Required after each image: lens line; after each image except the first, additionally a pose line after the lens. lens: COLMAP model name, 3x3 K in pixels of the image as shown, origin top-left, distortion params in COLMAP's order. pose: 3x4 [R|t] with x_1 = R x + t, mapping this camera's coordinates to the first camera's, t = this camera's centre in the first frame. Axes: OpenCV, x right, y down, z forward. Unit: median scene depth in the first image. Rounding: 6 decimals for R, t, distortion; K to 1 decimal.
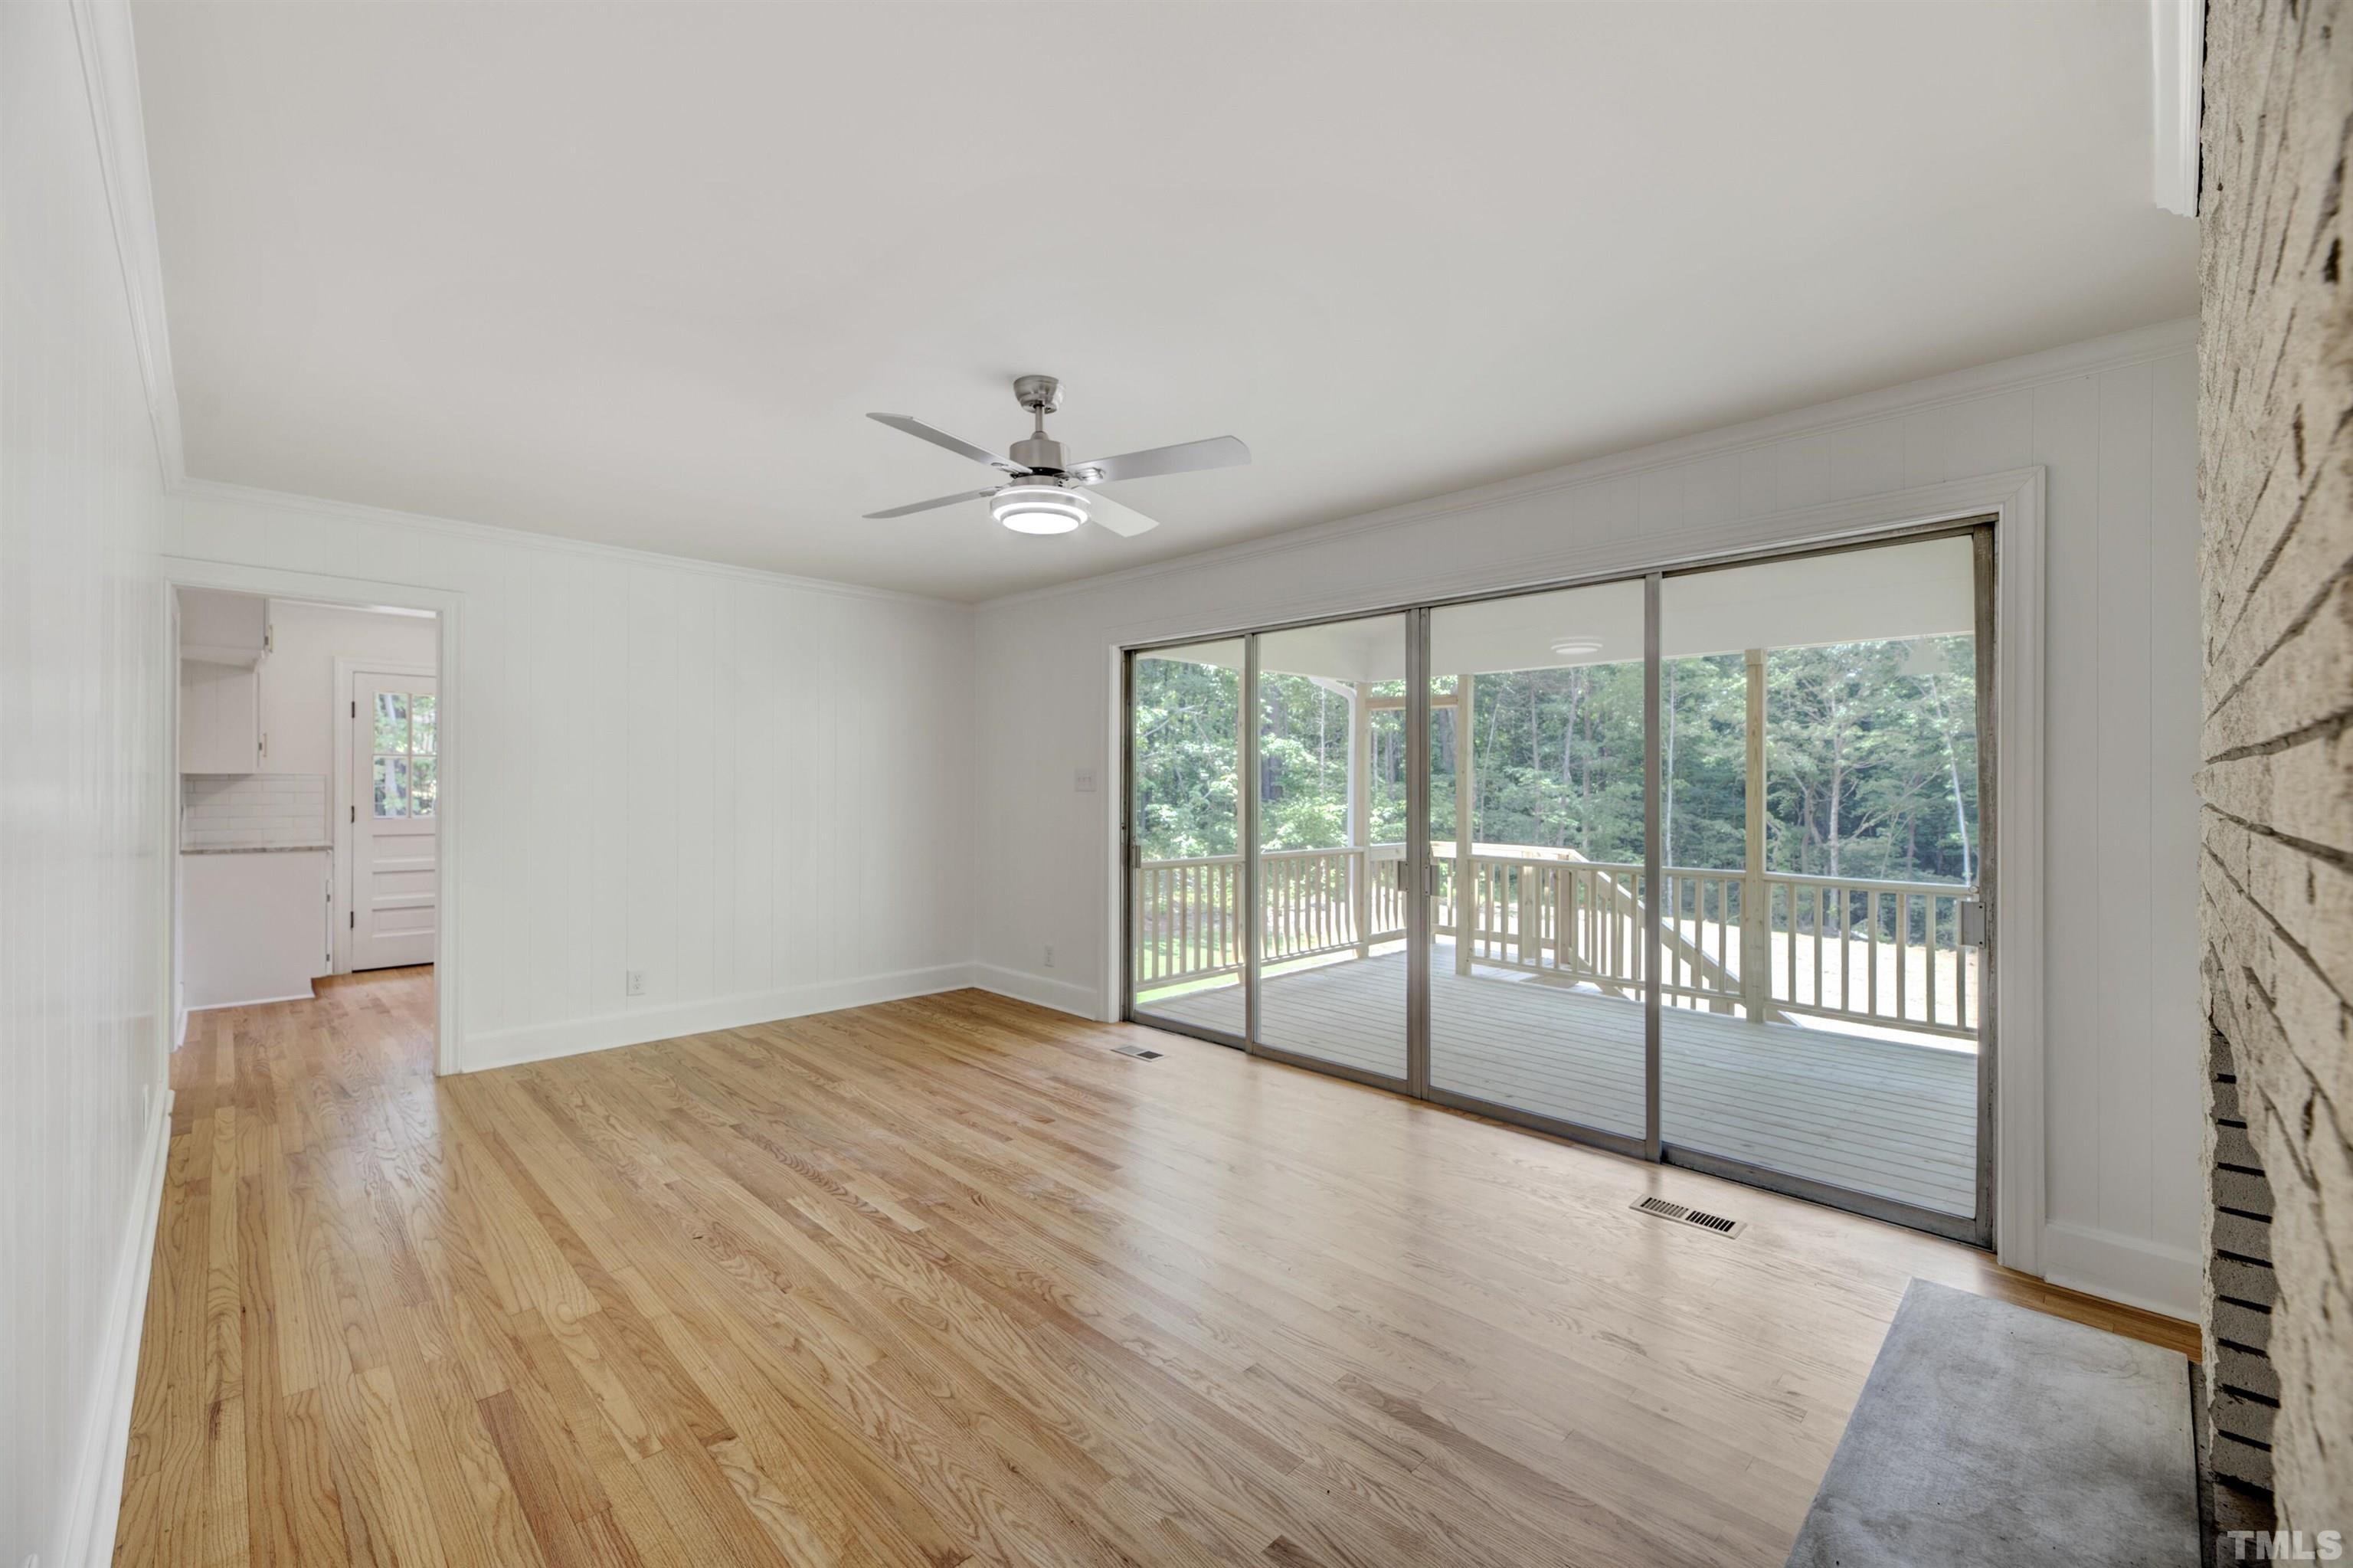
lens RADIAL K [[960.8, 0, 1183.6], [0, 960.8, 776.6], [0, 0, 1]] dist [0.003910, -0.001641]
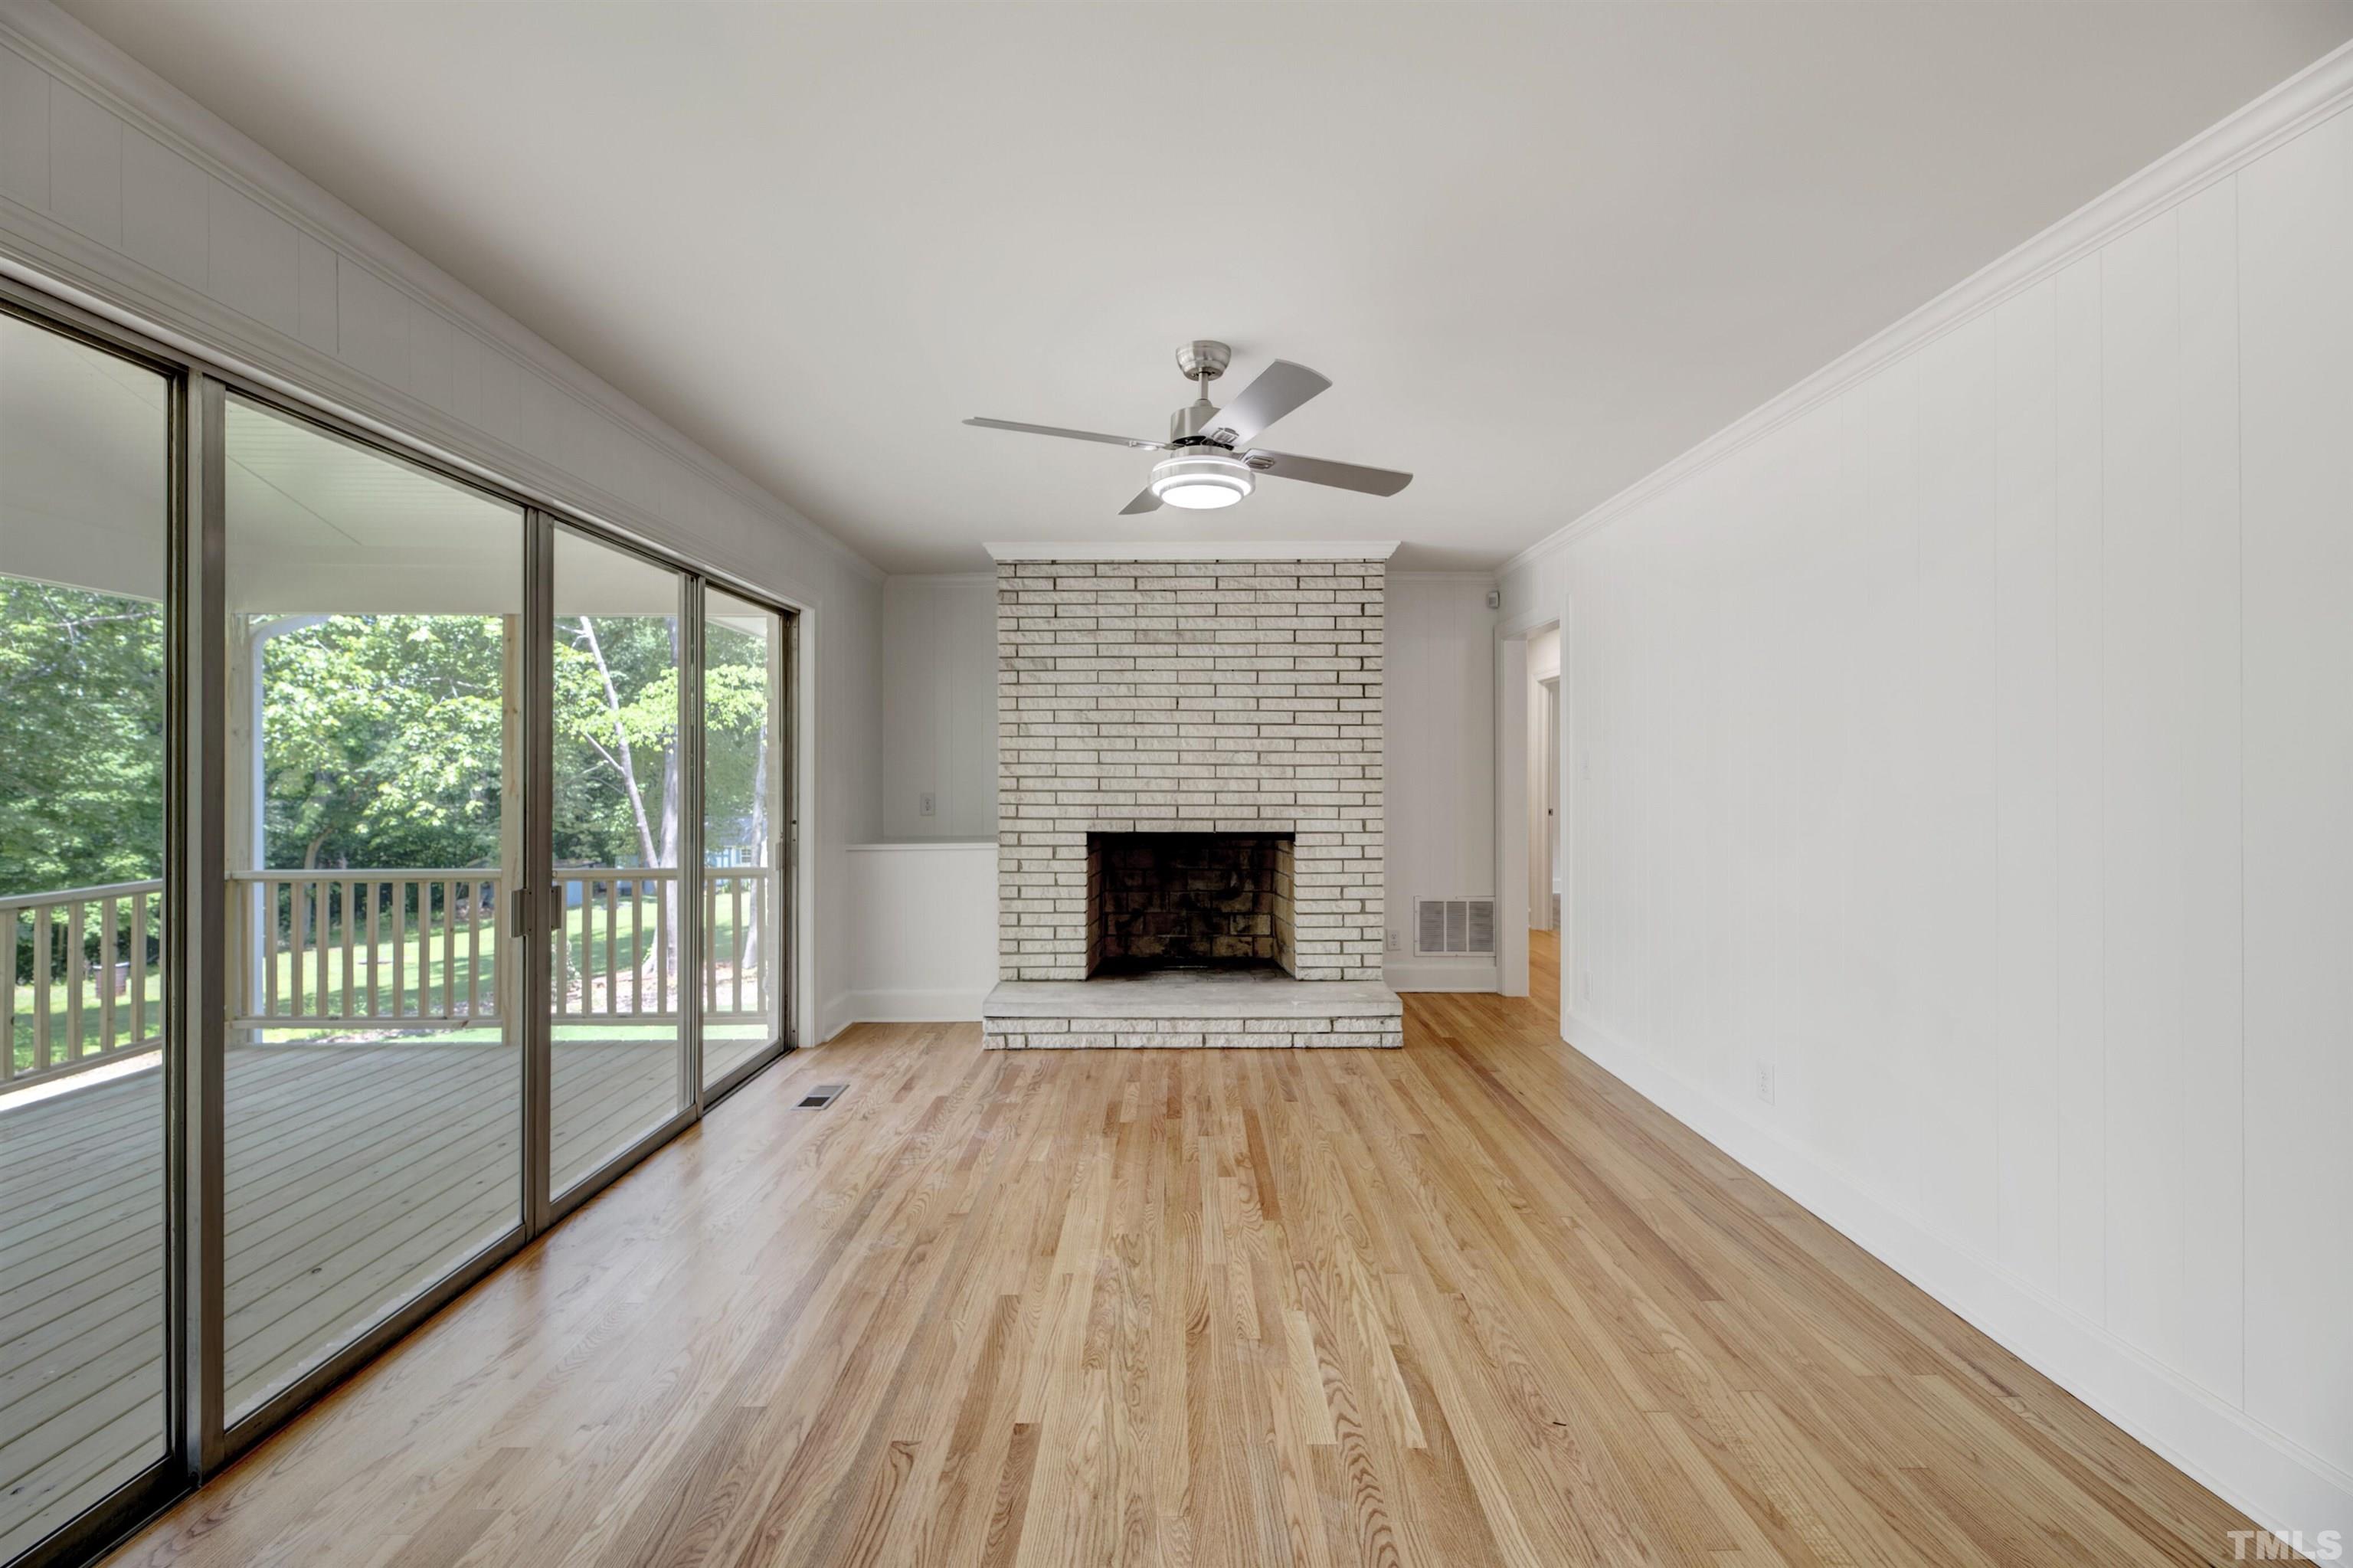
lens RADIAL K [[960.8, 0, 1166.3], [0, 960.8, 774.6], [0, 0, 1]] dist [0.003910, -0.001641]
pose [[-0.700165, -0.003580, 0.713972, -0.538191], [-0.005803, 0.999983, -0.000677, 0.007115], [-0.713957, -0.004617, -0.700174, 1.137927]]
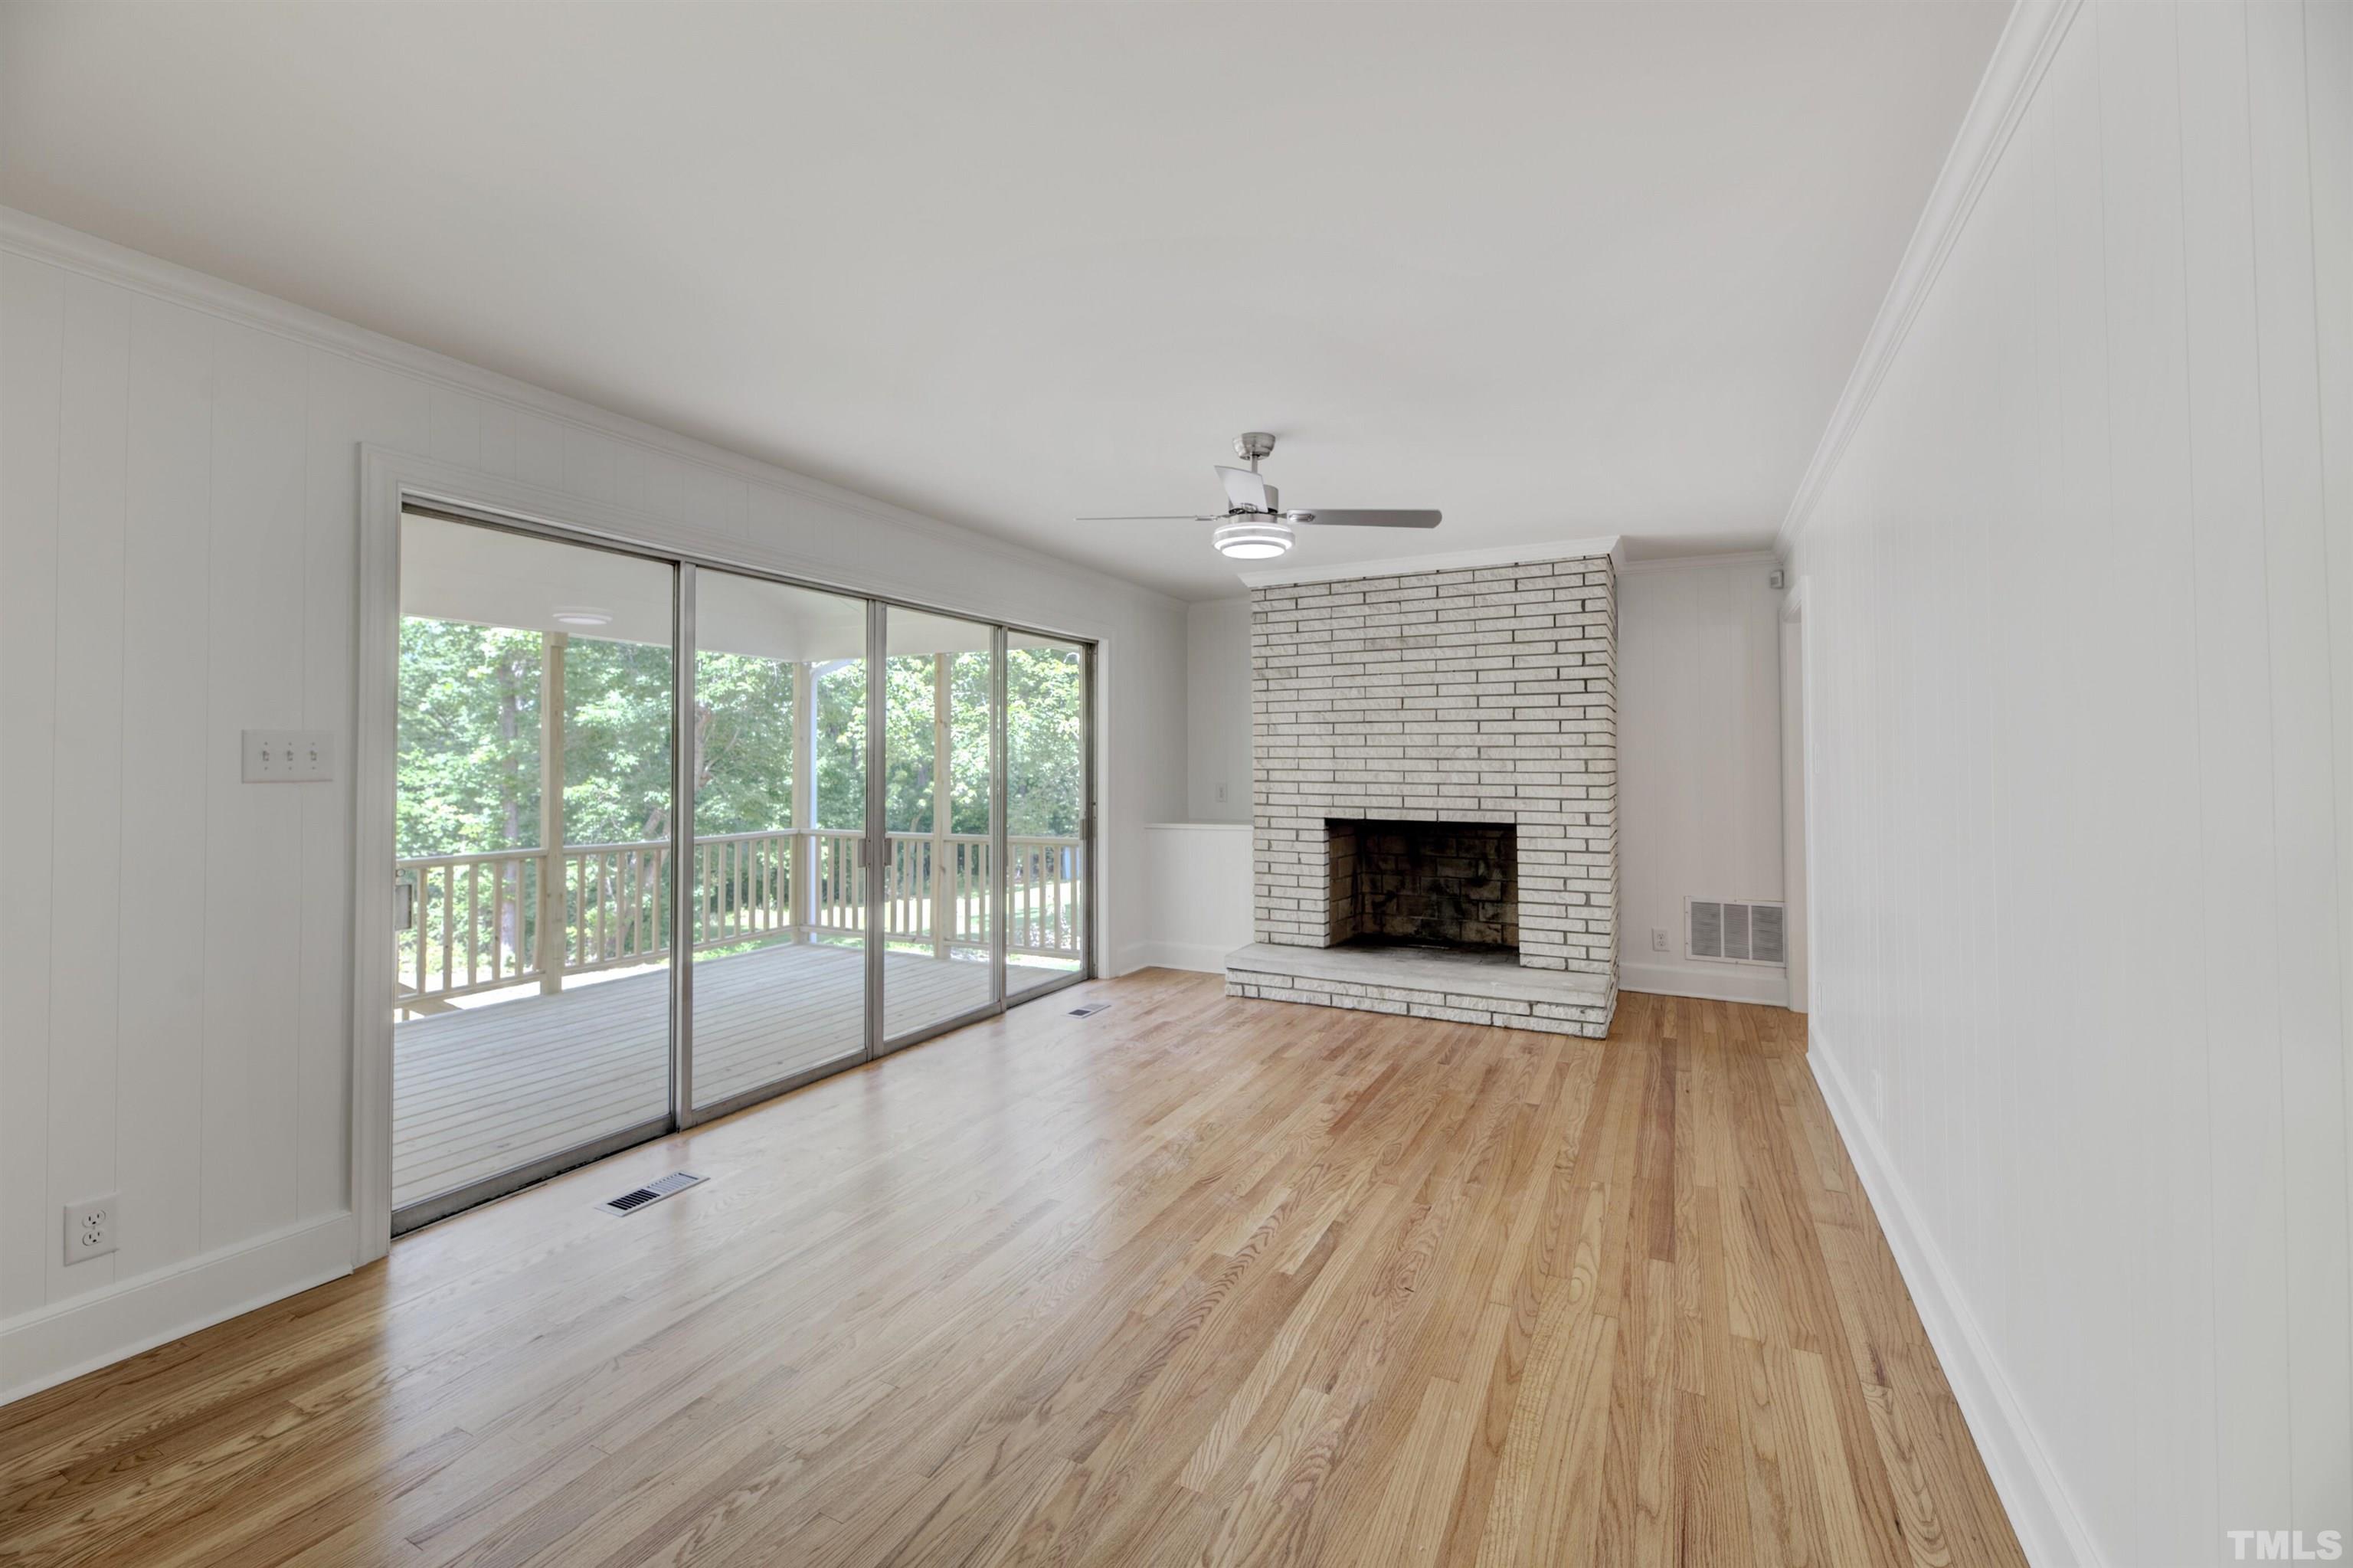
lens RADIAL K [[960.8, 0, 1164.6], [0, 960.8, 760.5], [0, 0, 1]] dist [0.003910, -0.001641]
pose [[-0.293108, 0.001118, 0.956079, -0.855514], [-0.007869, 0.999963, -0.003582, 0.003176], [-0.956047, -0.008574, -0.293088, 0.988466]]
